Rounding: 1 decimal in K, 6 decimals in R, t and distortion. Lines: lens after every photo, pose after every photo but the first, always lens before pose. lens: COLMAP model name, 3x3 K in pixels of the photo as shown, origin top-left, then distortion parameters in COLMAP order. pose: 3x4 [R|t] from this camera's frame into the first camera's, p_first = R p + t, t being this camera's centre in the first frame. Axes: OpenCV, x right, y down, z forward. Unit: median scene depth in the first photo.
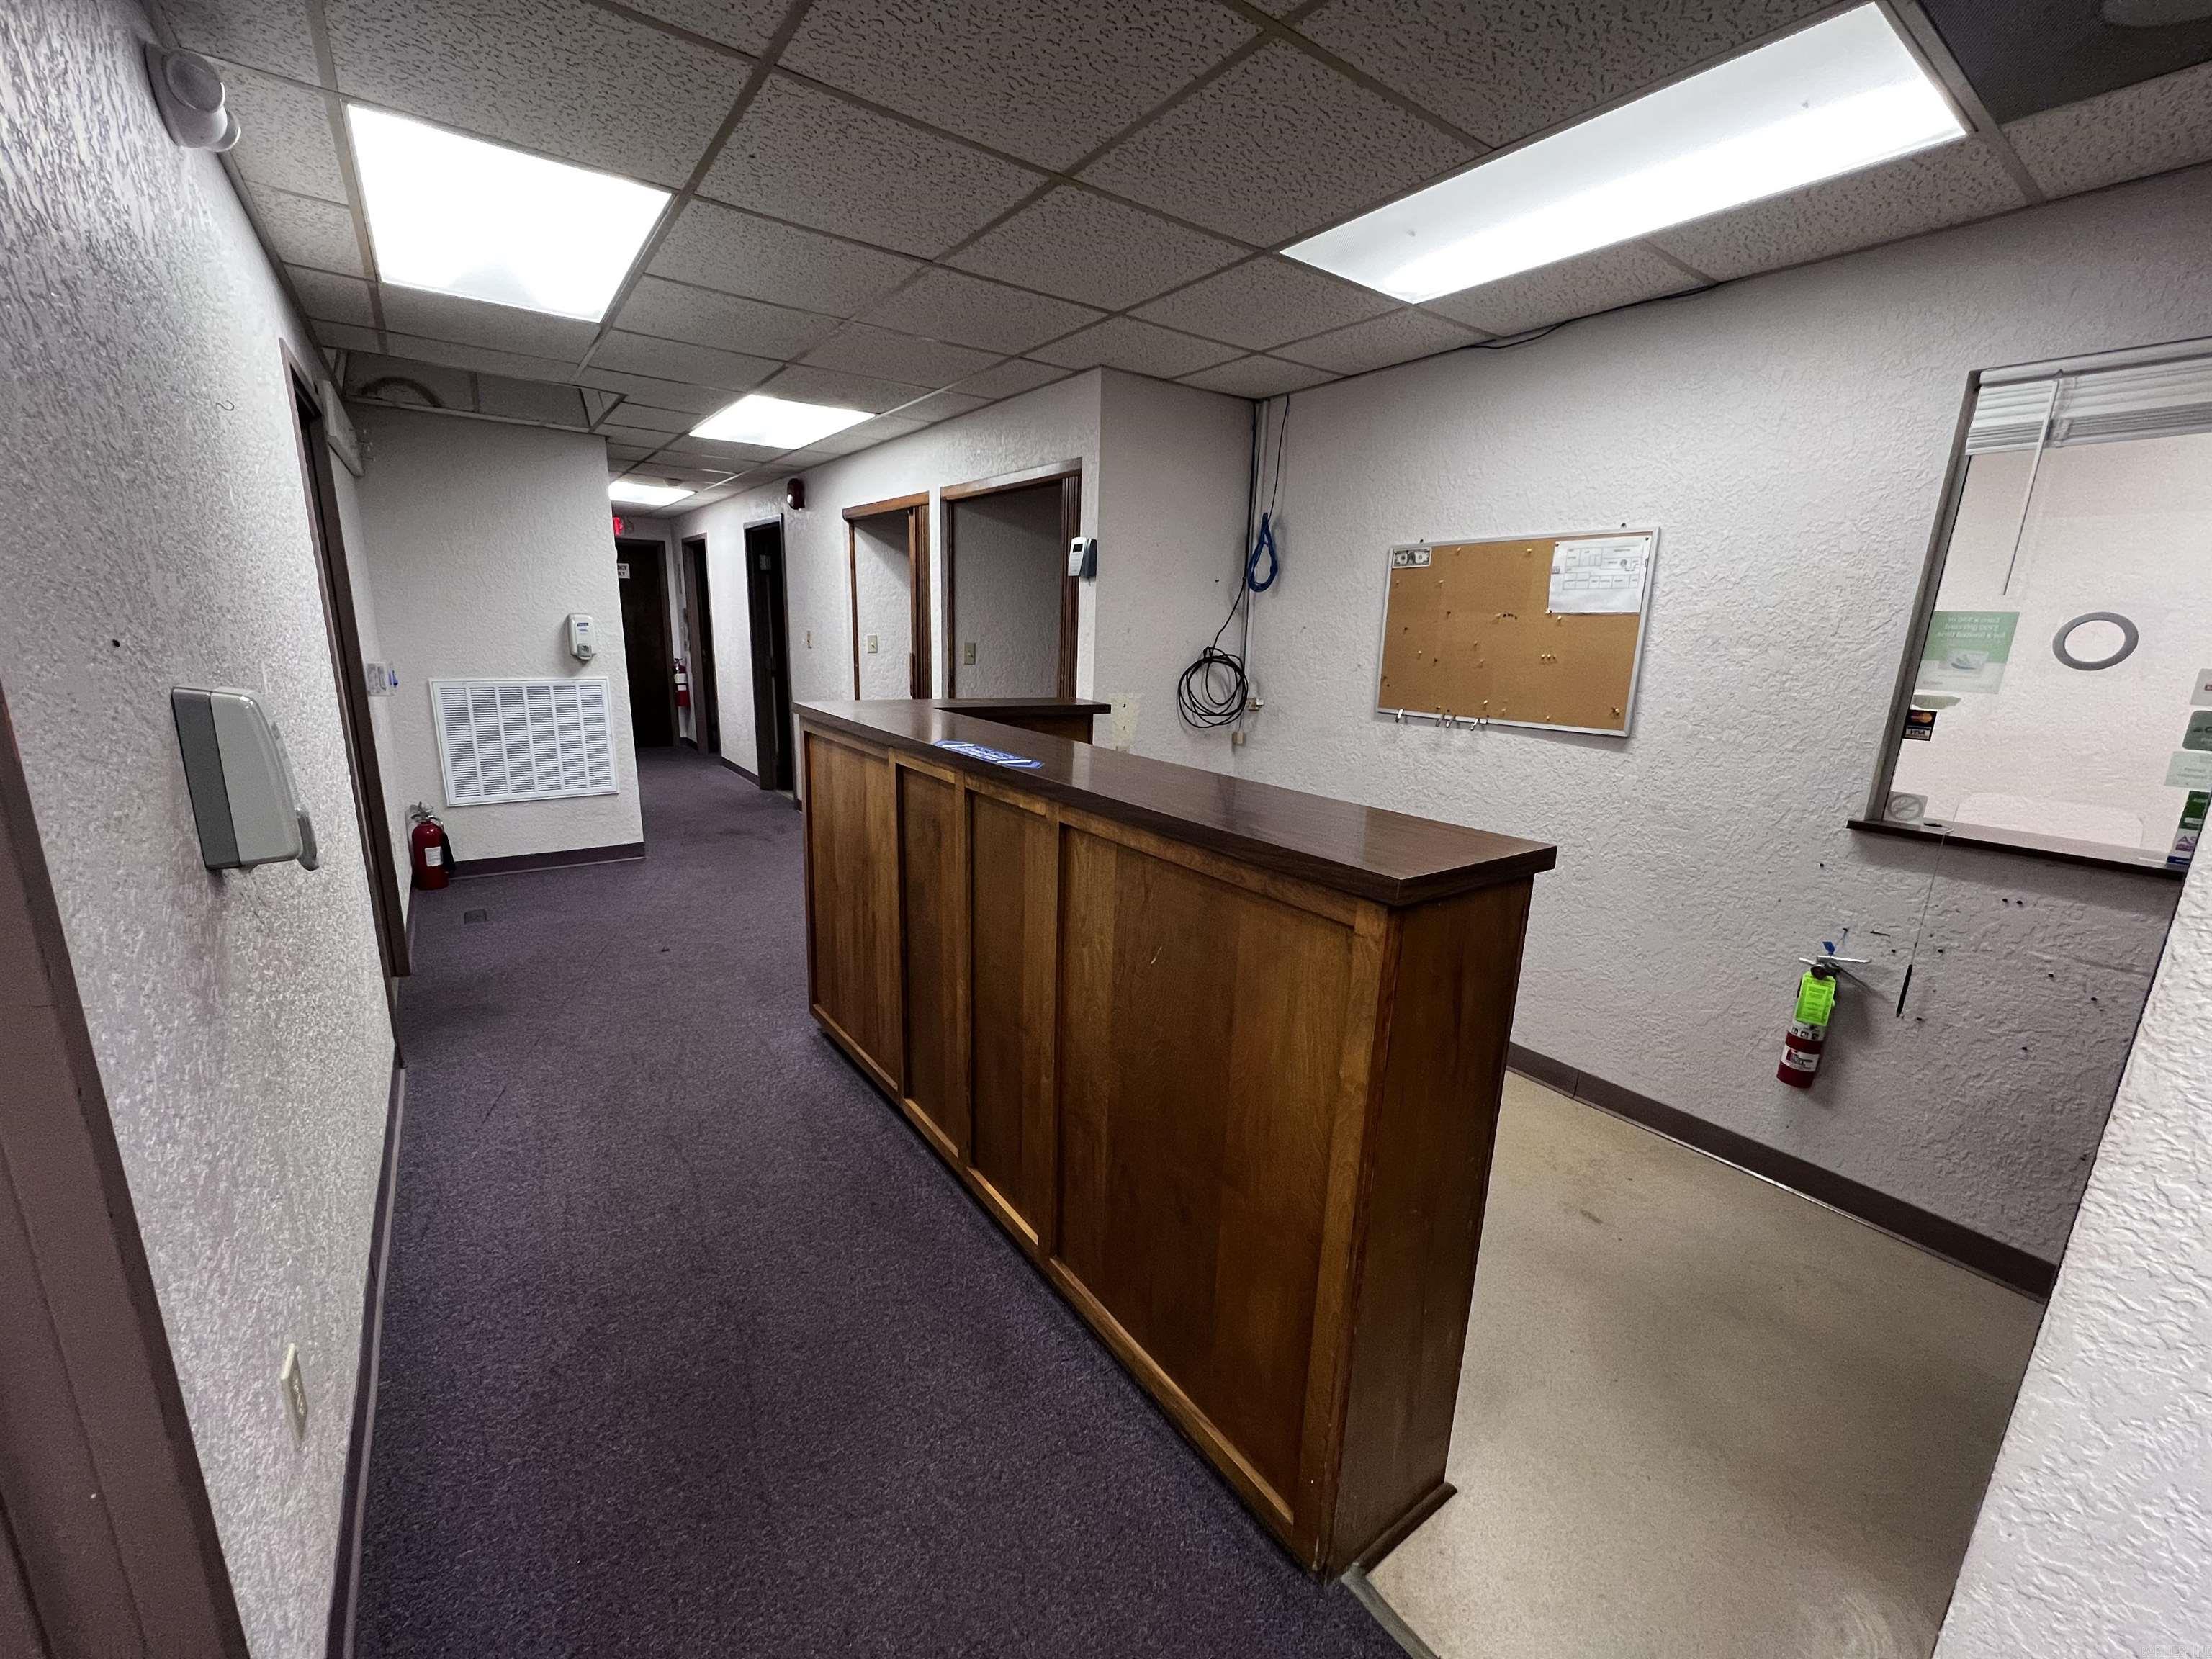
lens RADIAL K [[883.4, 0, 1098.0], [0, 883.4, 823.3], [0, 0, 1]] dist [0.000104, -0.000672]
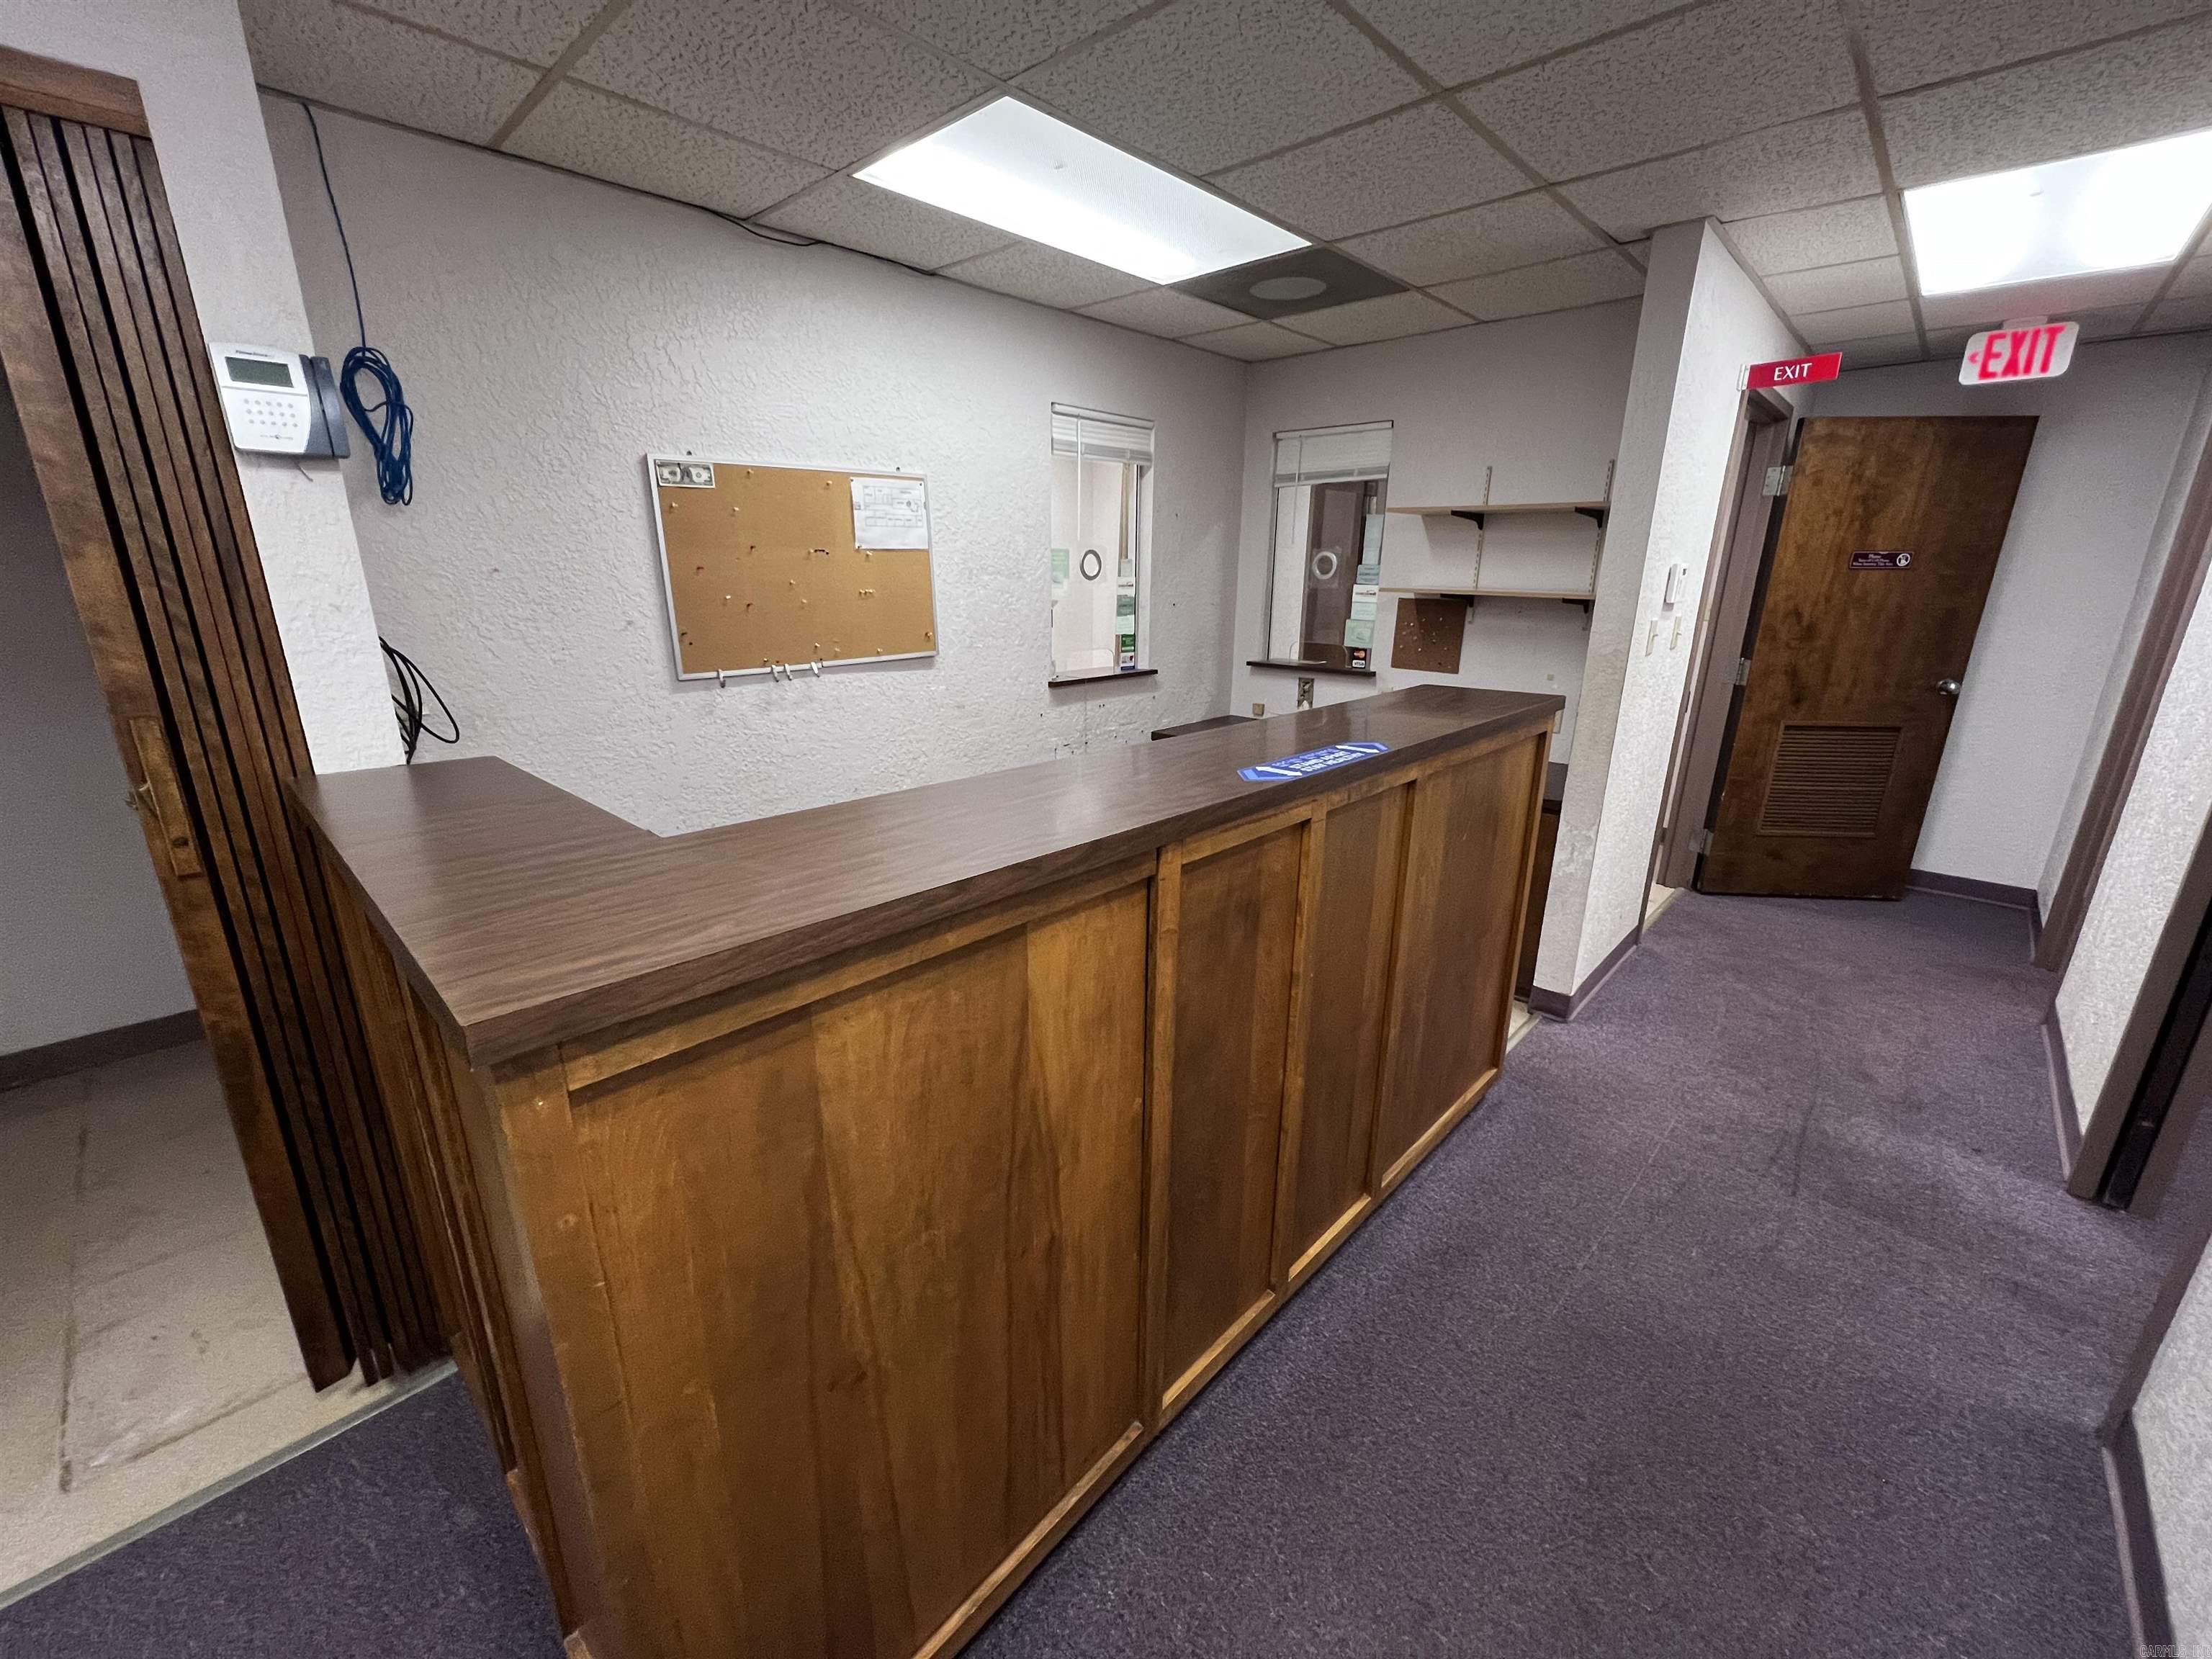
lens RADIAL K [[883.4, 0, 1099.0], [0, 883.4, 826.6], [0, 0, 1]] dist [0.000104, -0.000672]
pose [[-0.180846, -0.310431, 0.933235, -0.814179], [0.206784, 0.915670, 0.344659, -0.328067], [-0.961528, 0.255308, -0.101403, 1.263764]]
